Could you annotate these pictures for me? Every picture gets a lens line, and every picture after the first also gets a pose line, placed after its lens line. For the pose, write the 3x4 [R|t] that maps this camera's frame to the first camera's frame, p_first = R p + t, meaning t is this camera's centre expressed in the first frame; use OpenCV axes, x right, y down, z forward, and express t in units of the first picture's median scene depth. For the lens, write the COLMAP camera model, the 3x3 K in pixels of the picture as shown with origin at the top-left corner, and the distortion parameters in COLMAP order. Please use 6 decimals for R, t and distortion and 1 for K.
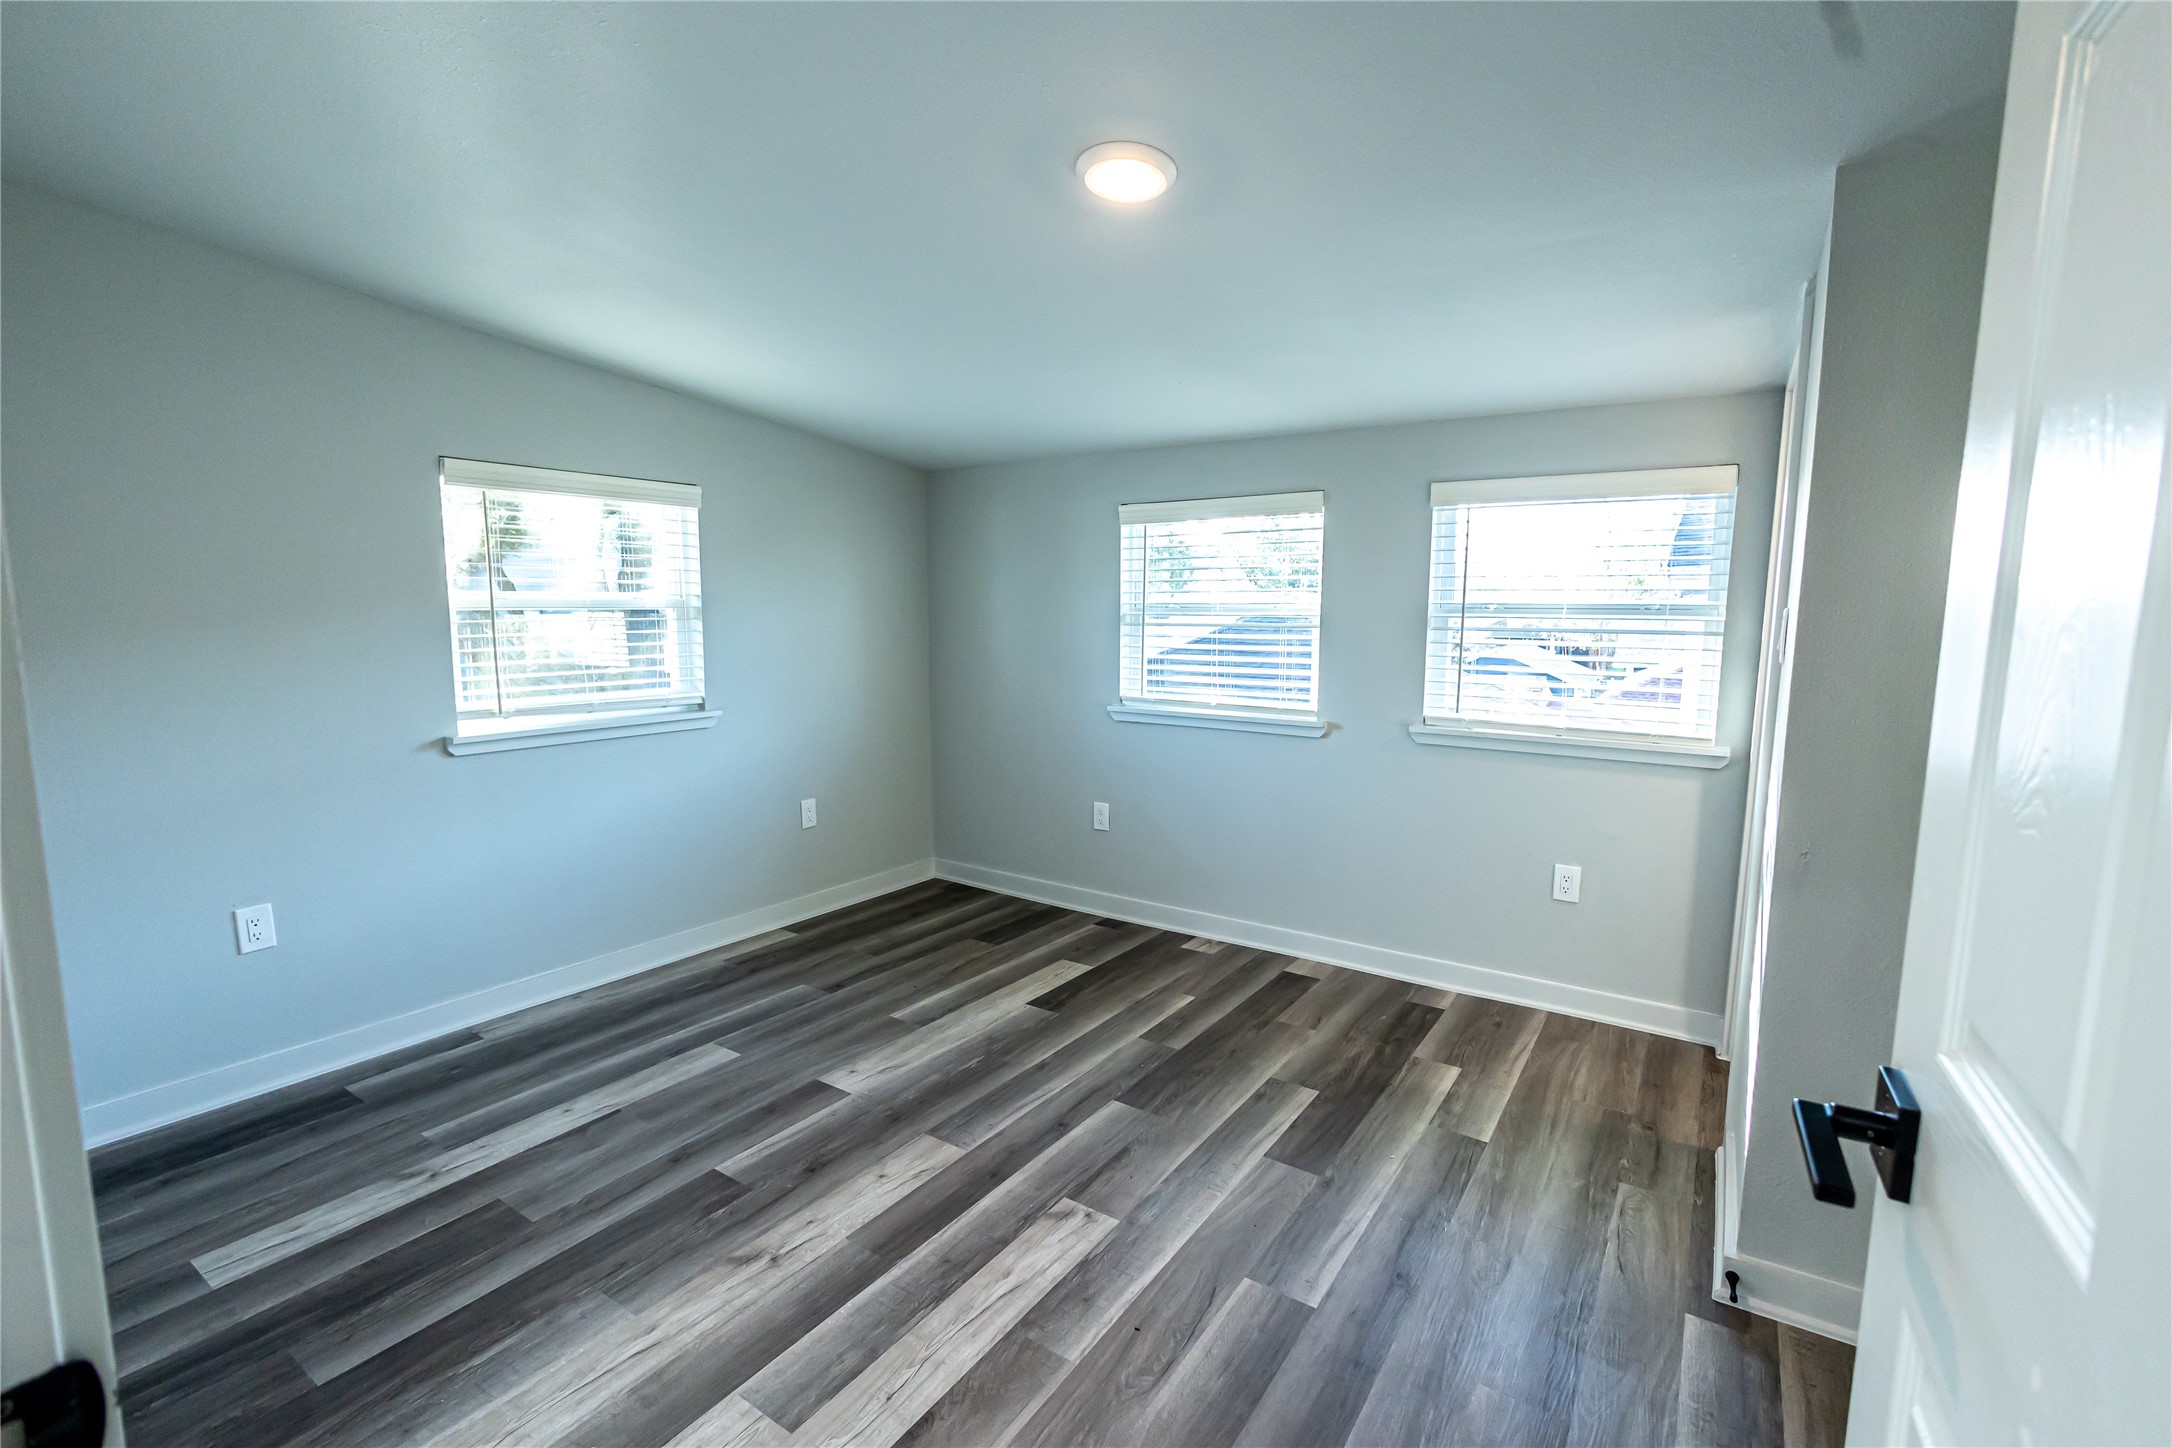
lens RADIAL K [[997.7, 0, 1089.0], [0, 997.7, 725.5], [0, 0, 1]] dist [-0.004010, 0.000105]
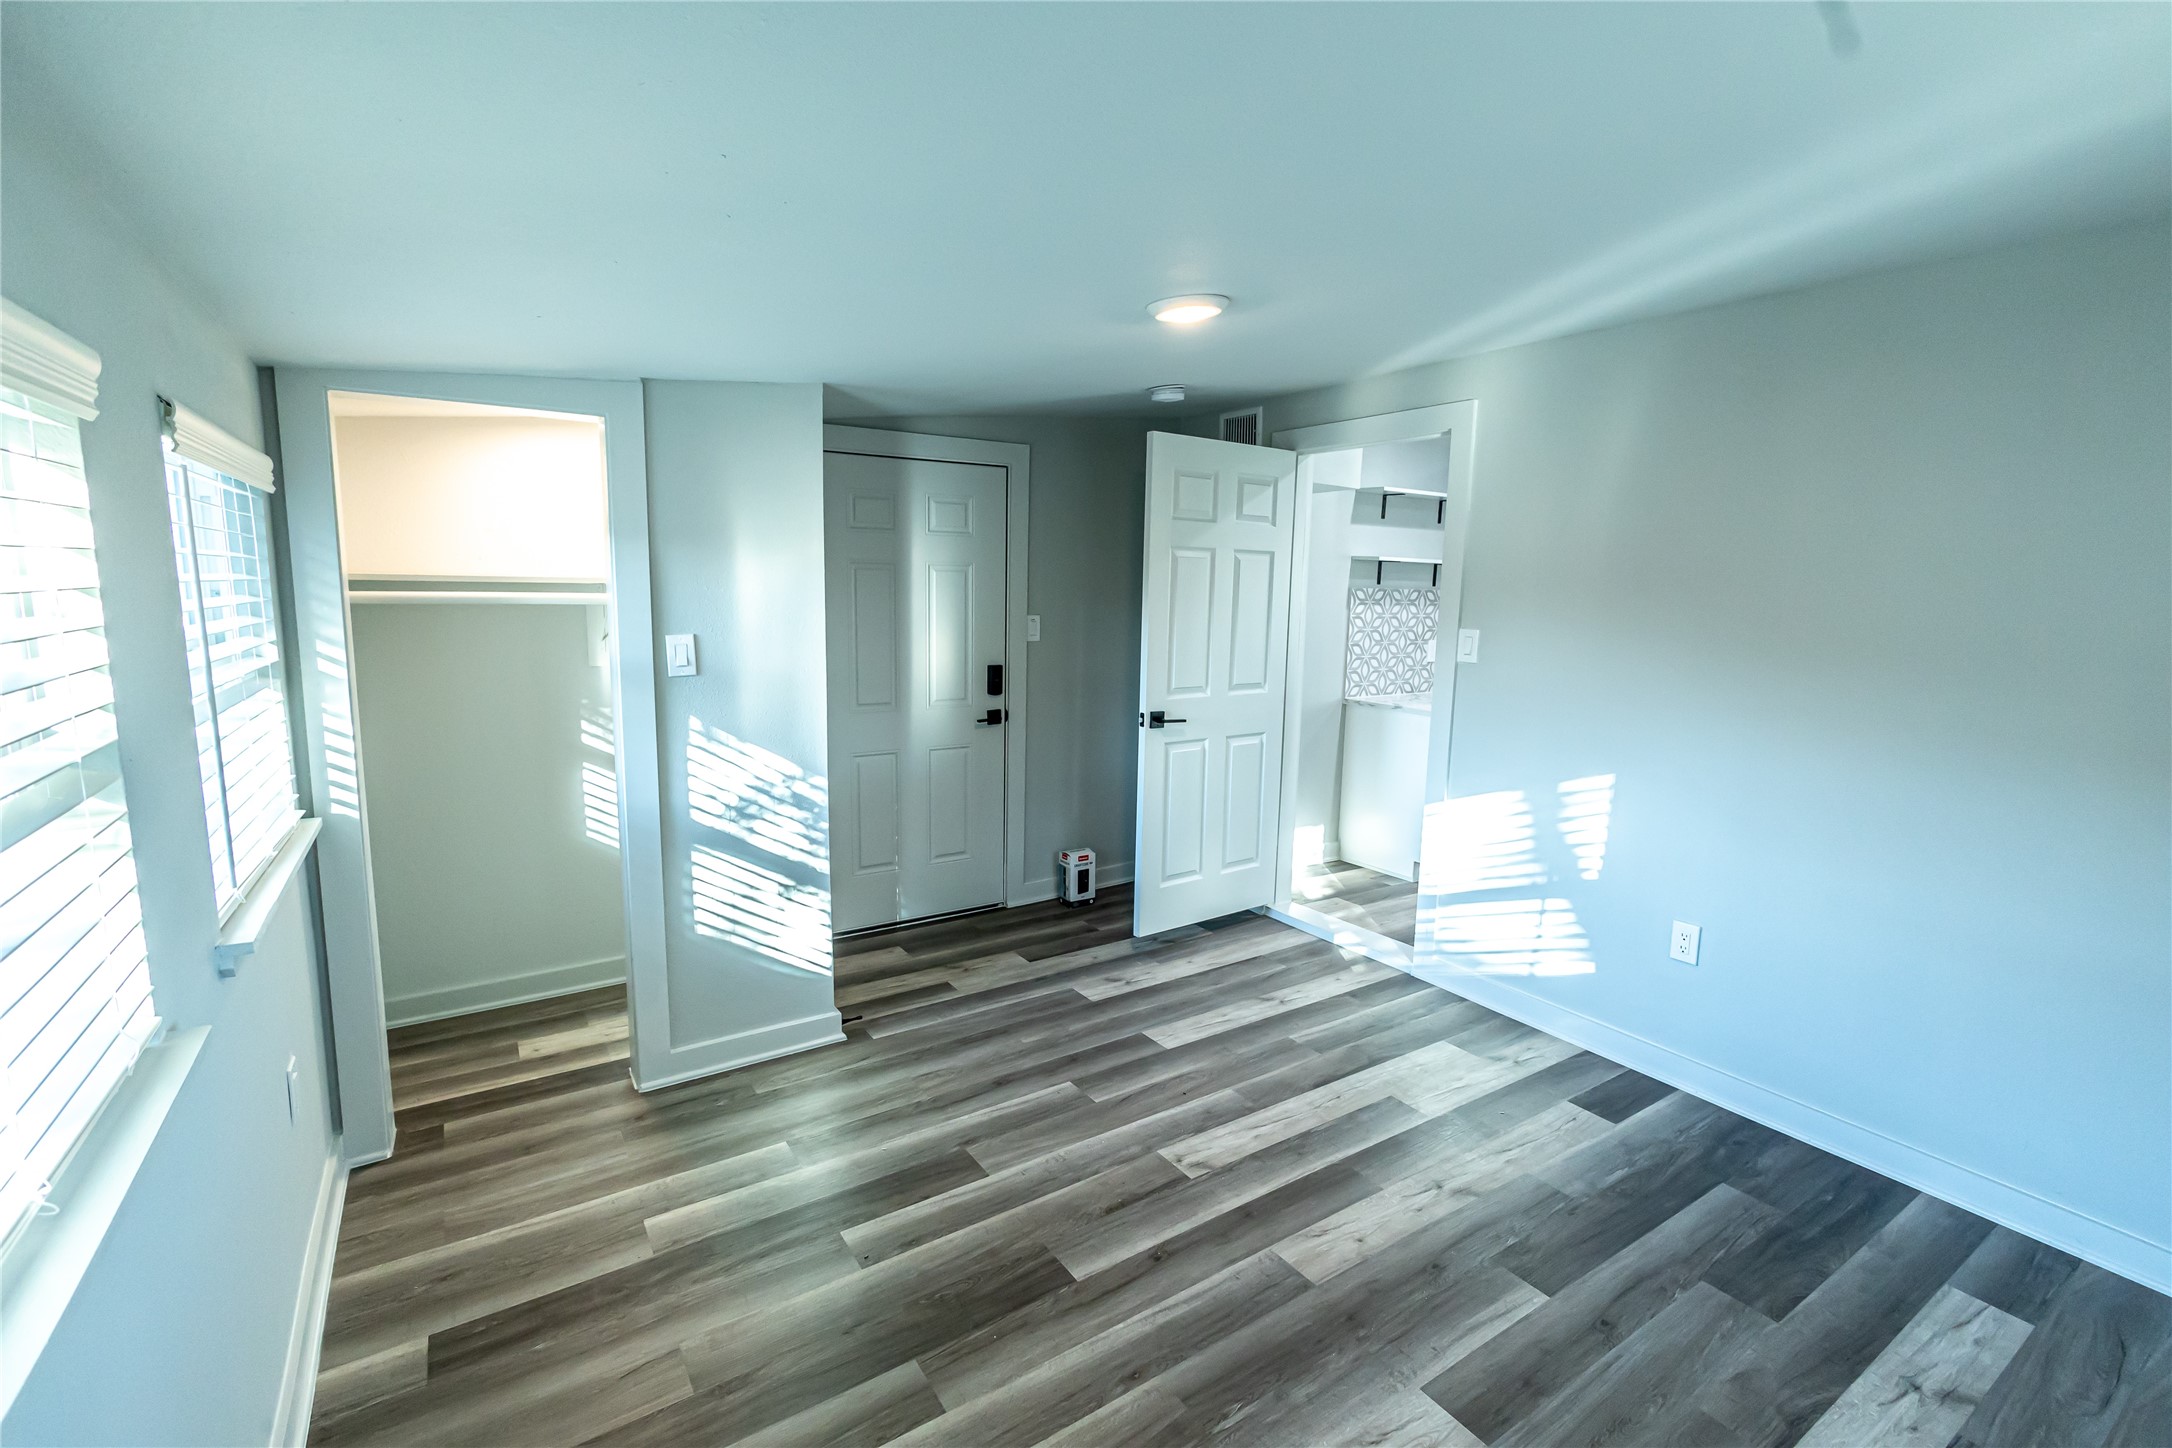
lens RADIAL K [[997.7, 0, 1089.0], [0, 997.7, 725.5], [0, 0, 1]] dist [-0.004010, 0.000105]
pose [[-0.923594, -0.075293, 0.375905, -0.292515], [0.024393, 0.966996, 0.253620, -0.302158], [-0.382594, 0.243411, -0.891276, 1.857653]]
